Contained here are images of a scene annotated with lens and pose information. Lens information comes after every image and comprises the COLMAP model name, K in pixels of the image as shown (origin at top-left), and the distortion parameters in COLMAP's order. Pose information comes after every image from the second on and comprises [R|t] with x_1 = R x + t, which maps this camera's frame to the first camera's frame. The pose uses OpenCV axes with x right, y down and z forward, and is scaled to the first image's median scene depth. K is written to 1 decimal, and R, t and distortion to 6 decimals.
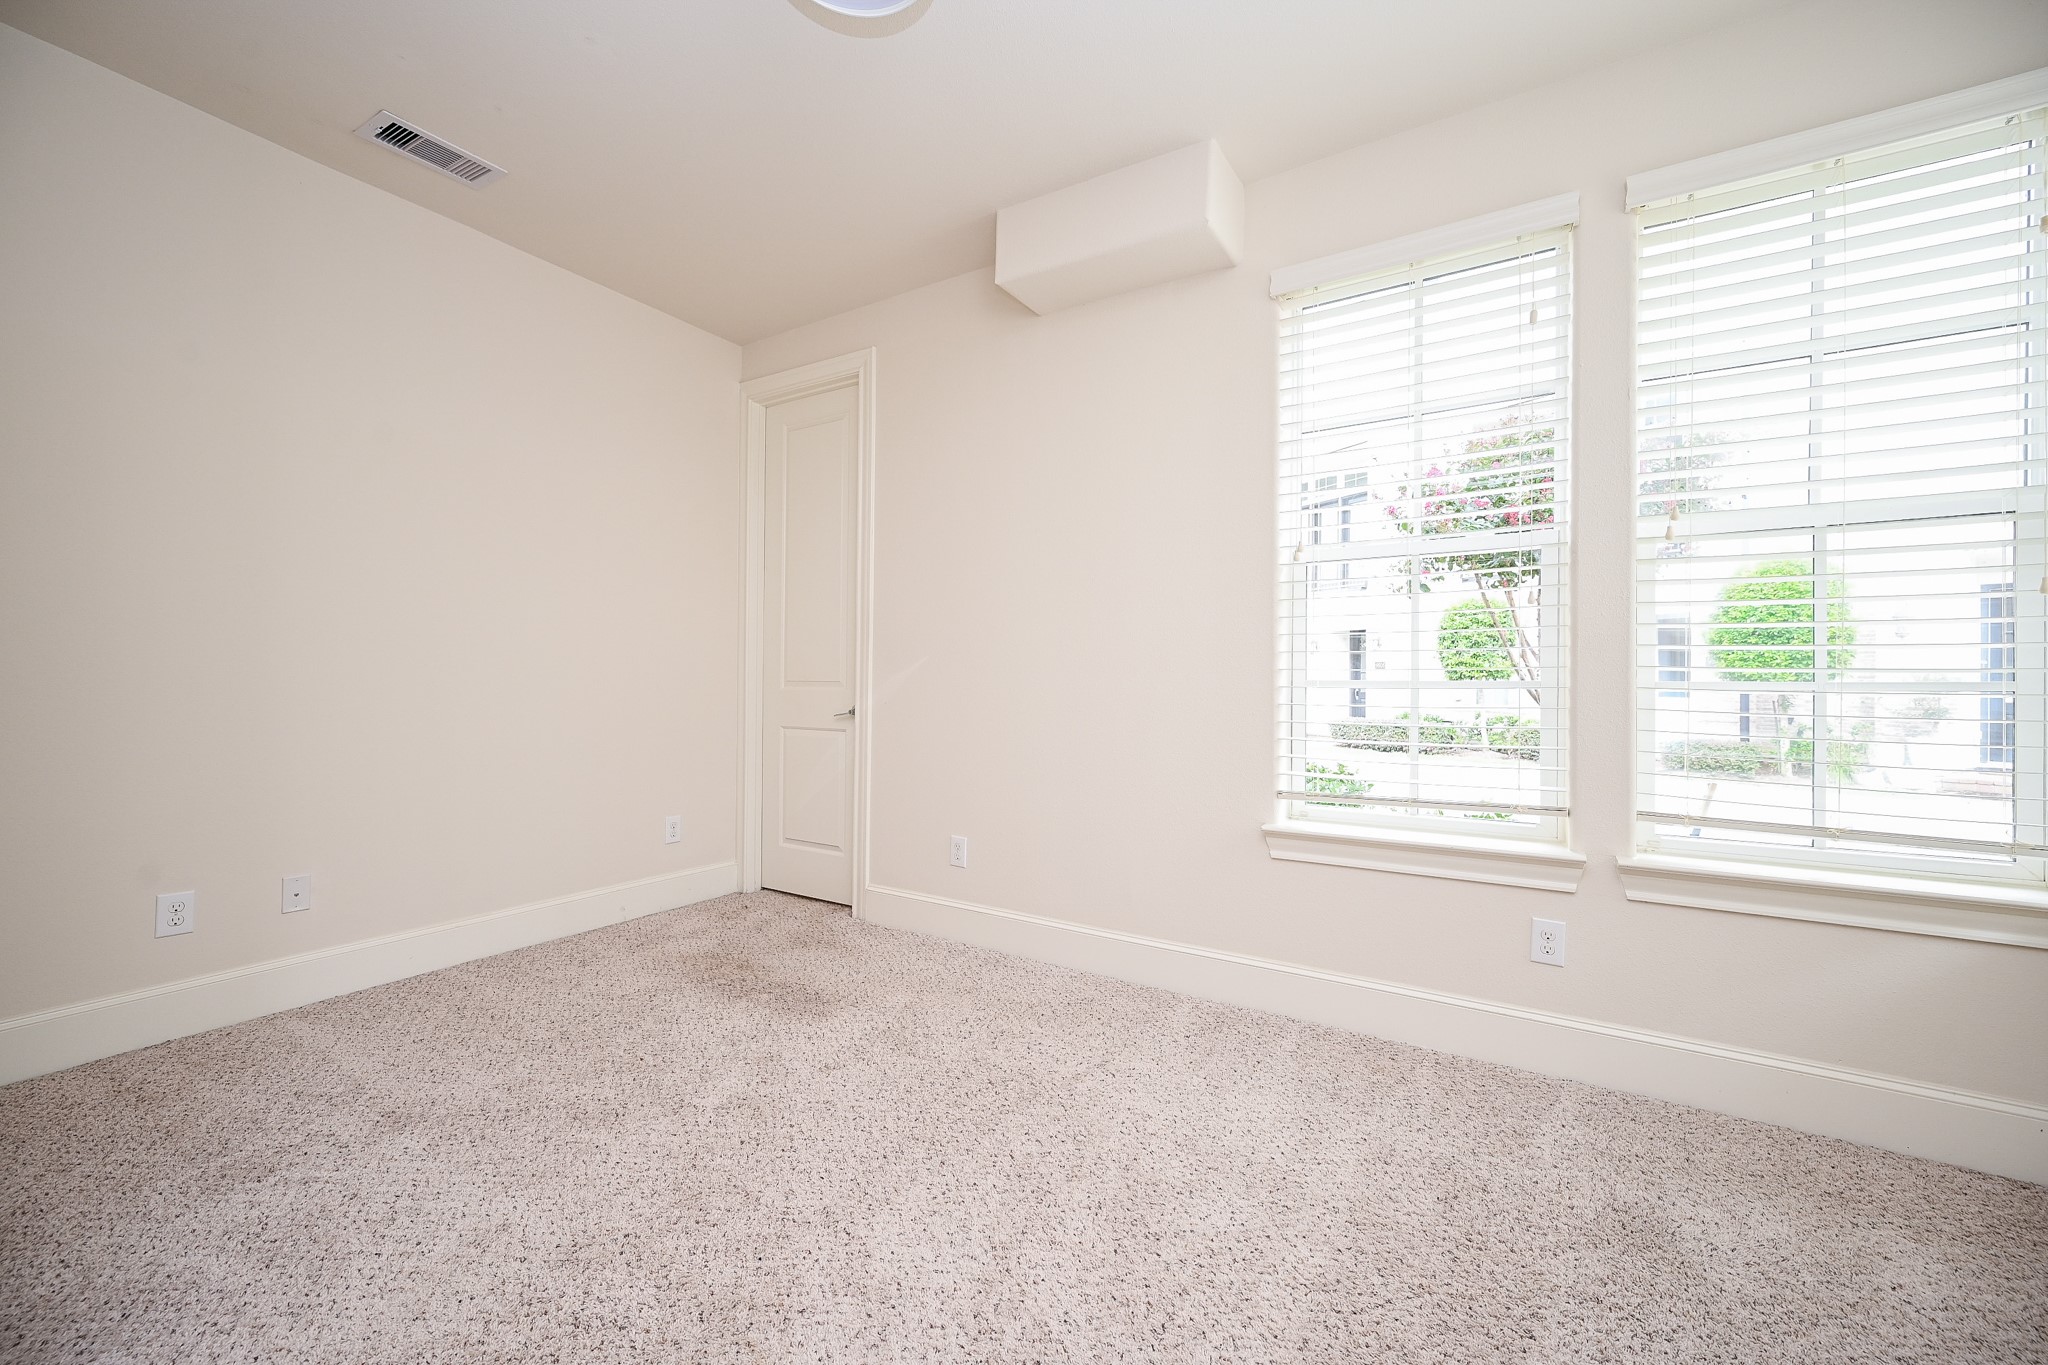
lens RADIAL K [[803.0, 0, 1021.0], [0, 803.0, 679.1], [0, 0, 1]] dist [-0.001189, 0.000344]
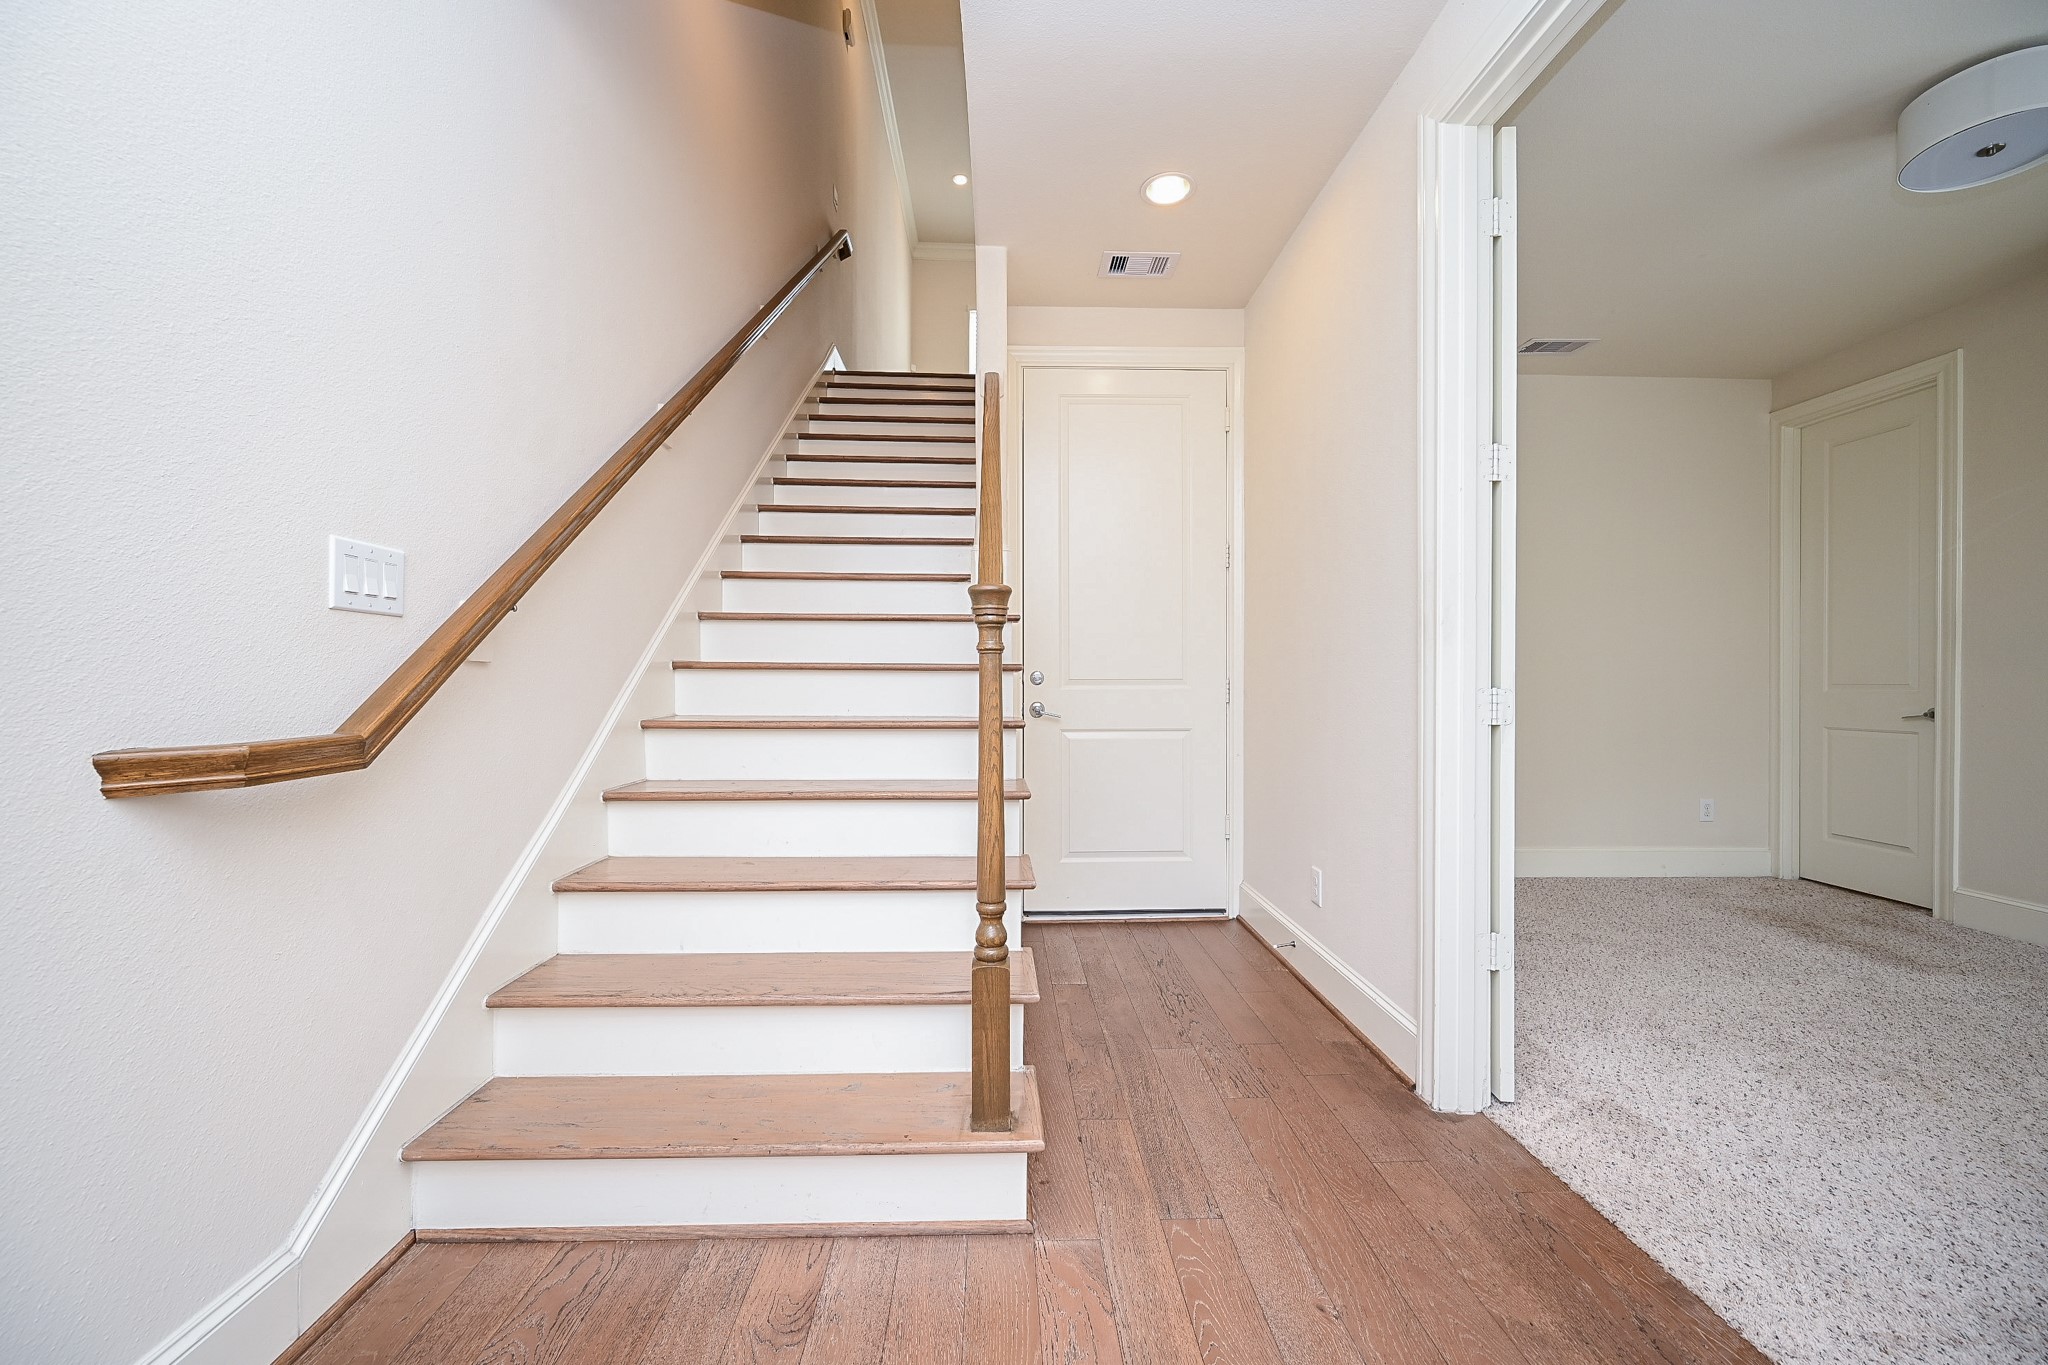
lens RADIAL K [[816.6, 0, 1024.0], [0, 816.6, 682.5], [0, 0, 1]] dist [-0.000989, 0.000073]
pose [[0.553157, -0.005837, -0.833057, 0.014539], [0.005061, 0.999981, -0.003646, -0.001781], [0.833062, -0.002199, 0.553176, -0.533981]]
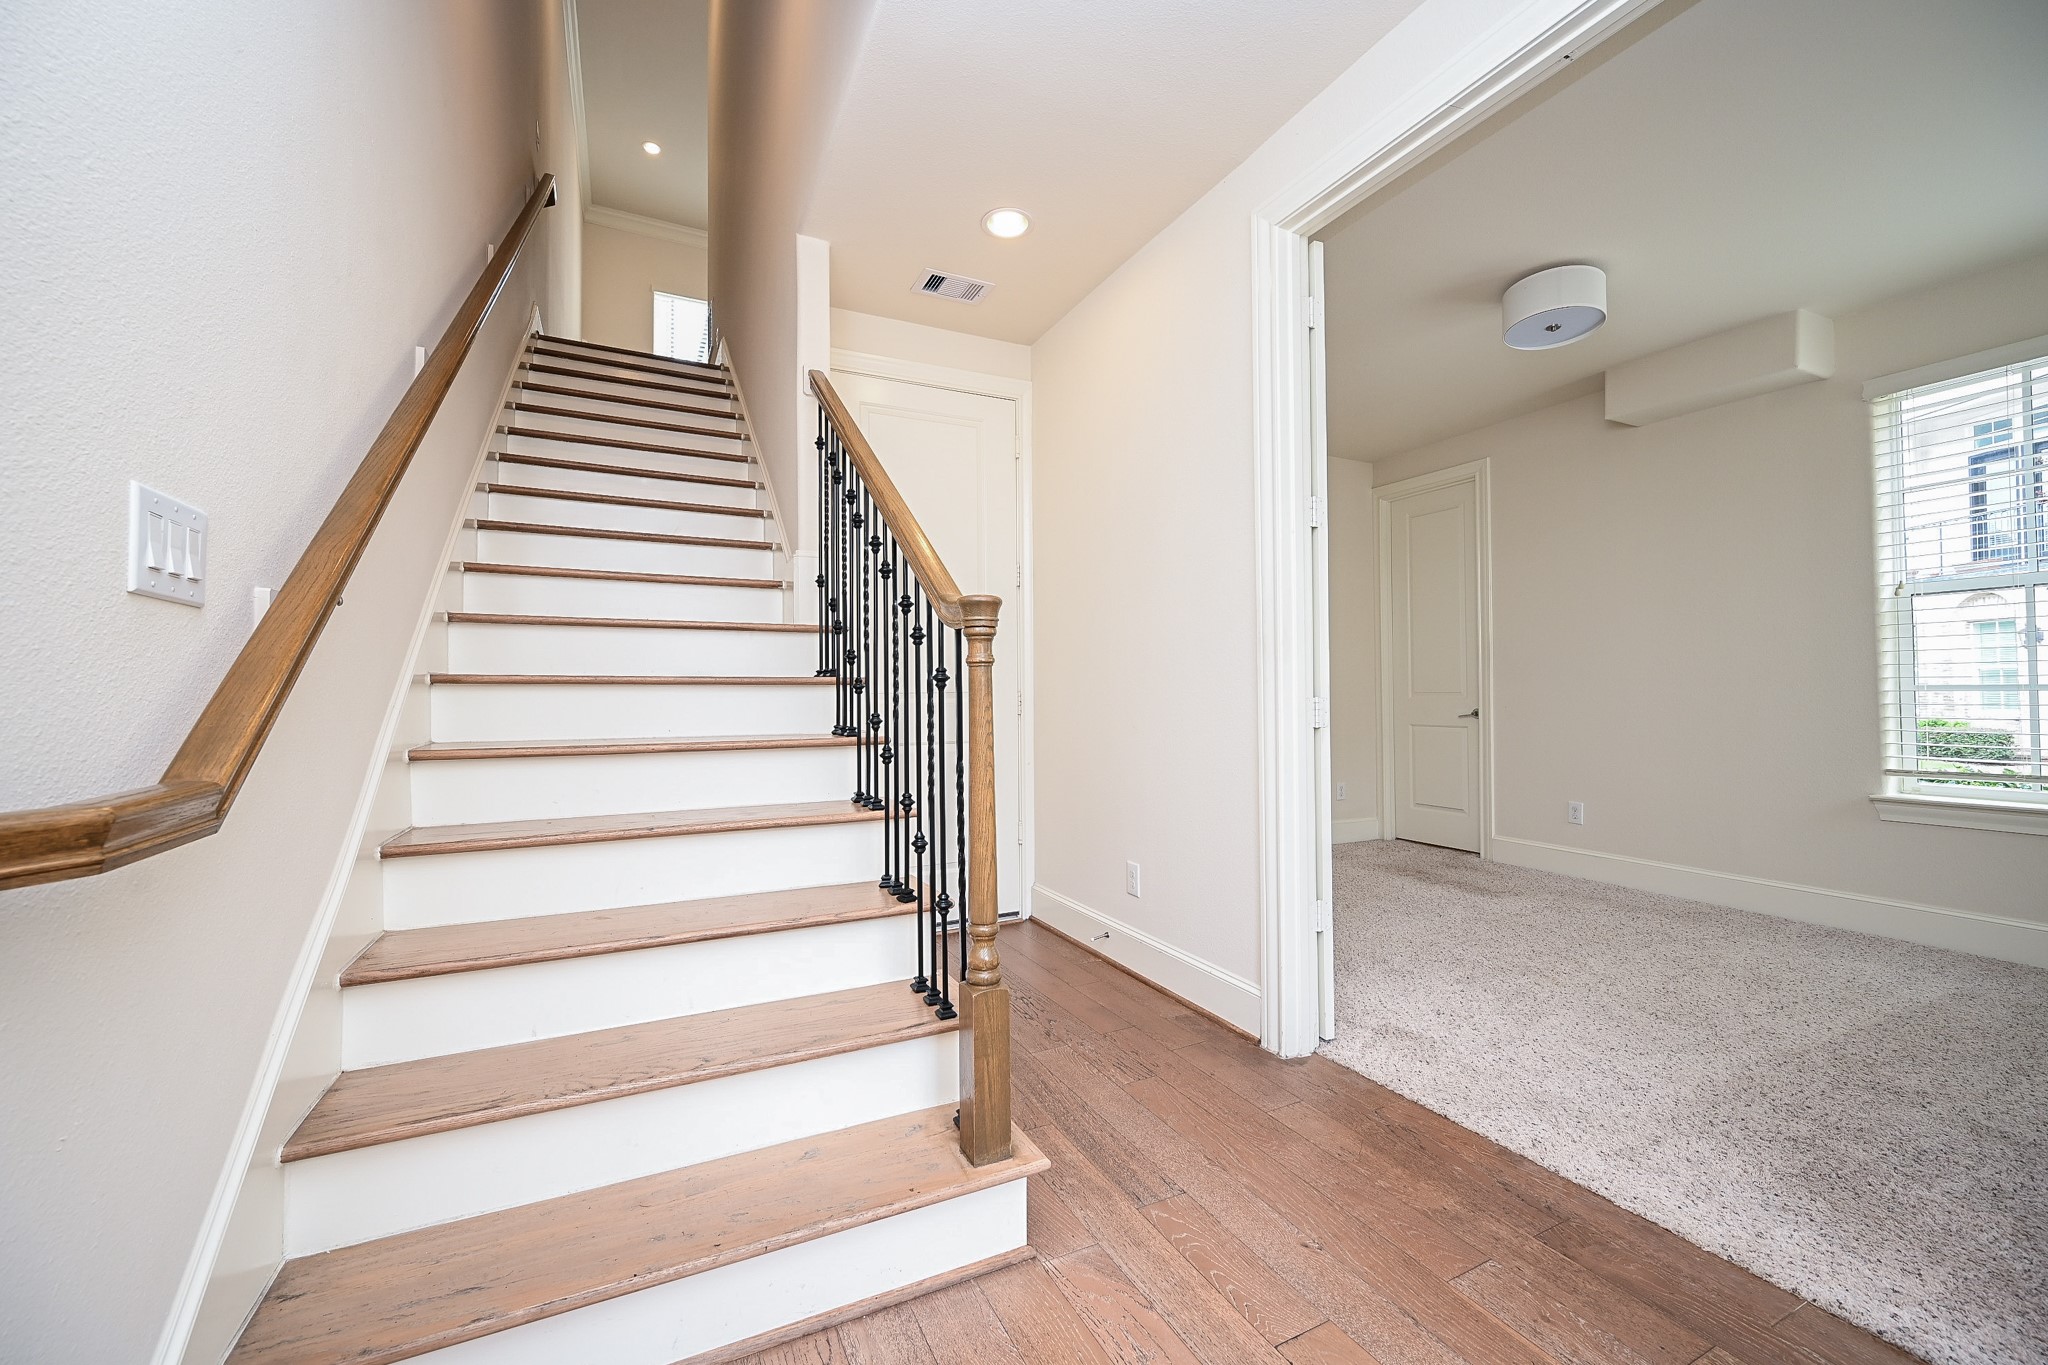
lens RADIAL K [[808.5, 0, 1025.4], [0, 808.5, 678.3], [0, 0, 1]] dist [-0.001486, 0.000213]
pose [[0.843848, -0.024430, -0.536026, -0.118895], [0.015457, 0.999655, -0.021228, -0.003516], [0.536360, 0.009628, 0.843935, -0.654070]]
